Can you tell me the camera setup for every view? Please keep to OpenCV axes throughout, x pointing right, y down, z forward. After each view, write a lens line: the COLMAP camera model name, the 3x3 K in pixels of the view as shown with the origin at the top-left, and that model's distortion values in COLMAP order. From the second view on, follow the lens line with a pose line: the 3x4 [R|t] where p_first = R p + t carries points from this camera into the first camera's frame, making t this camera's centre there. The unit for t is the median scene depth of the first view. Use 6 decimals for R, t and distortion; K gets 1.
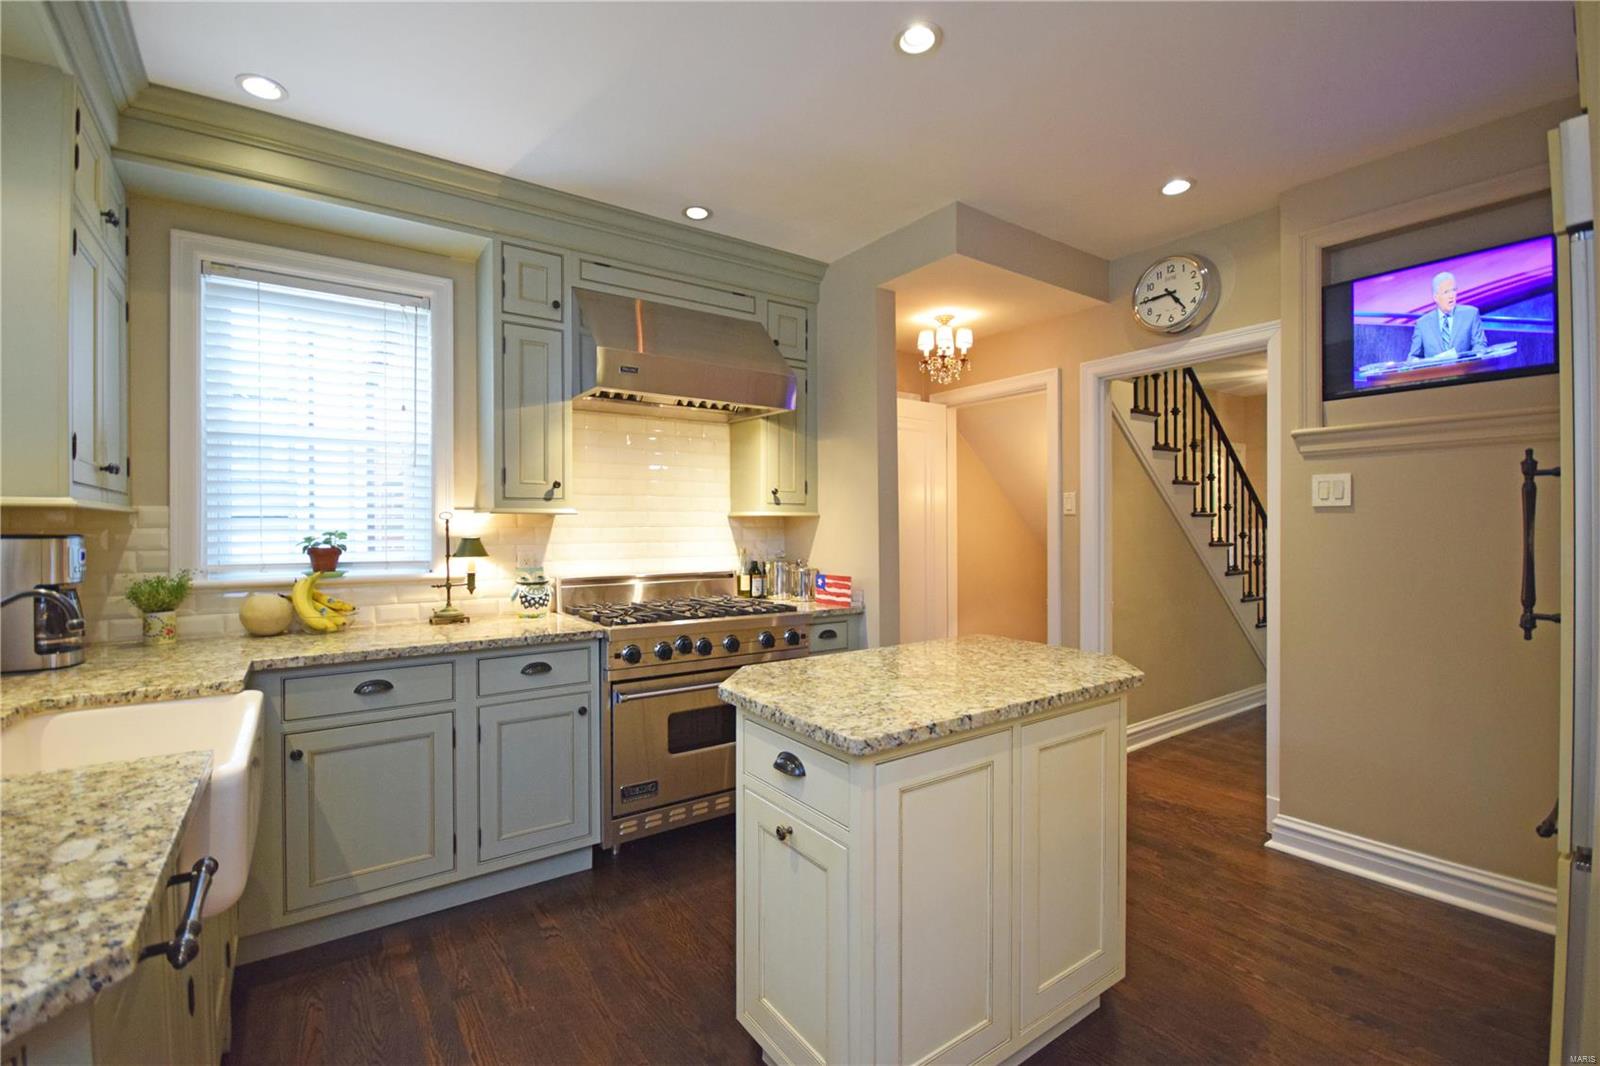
lens RADIAL K [[704.4, 0, 800.0], [0, 704.4, 533.0], [0, 0, 1]] dist [-0.001565, -0.000404]
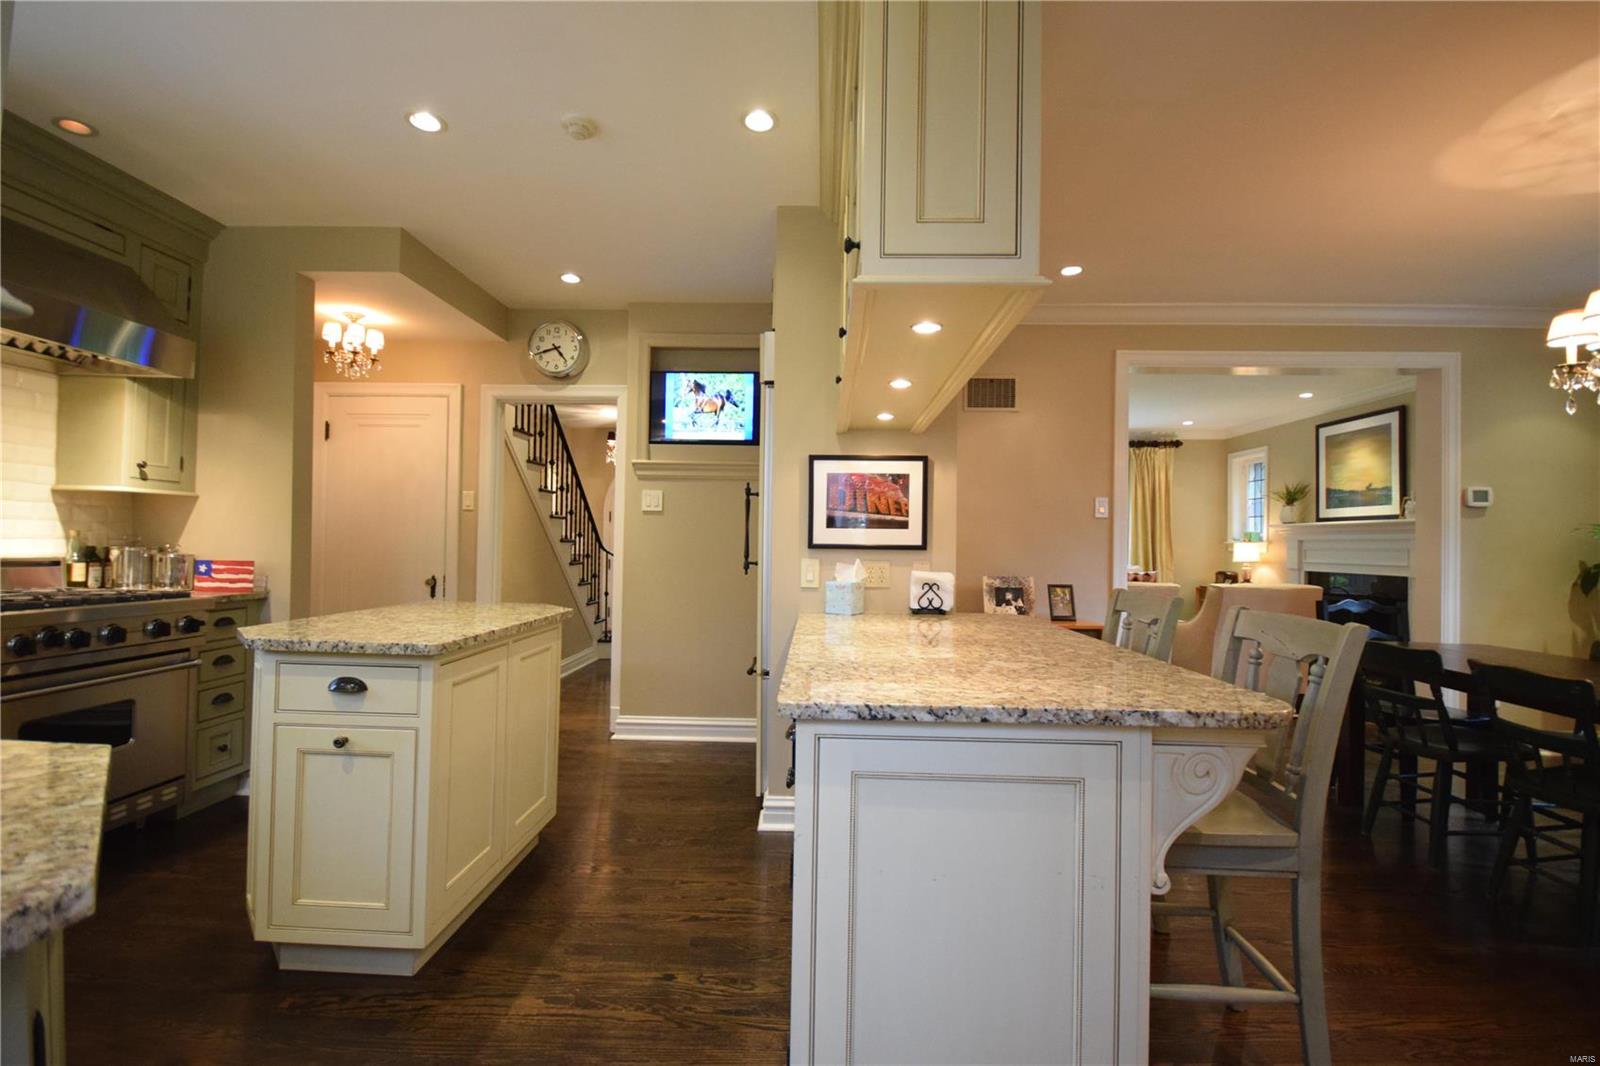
lens RADIAL K [[700.4, 0, 794.5], [0, 700.4, 543.0], [0, 0, 1]] dist [-0.013870, -0.000314]
pose [[0.612558, 0.017194, 0.790238, -0.223363], [-0.017111, 0.999818, -0.008490, 0.032378], [-0.790240, -0.008321, 0.612741, -0.165040]]
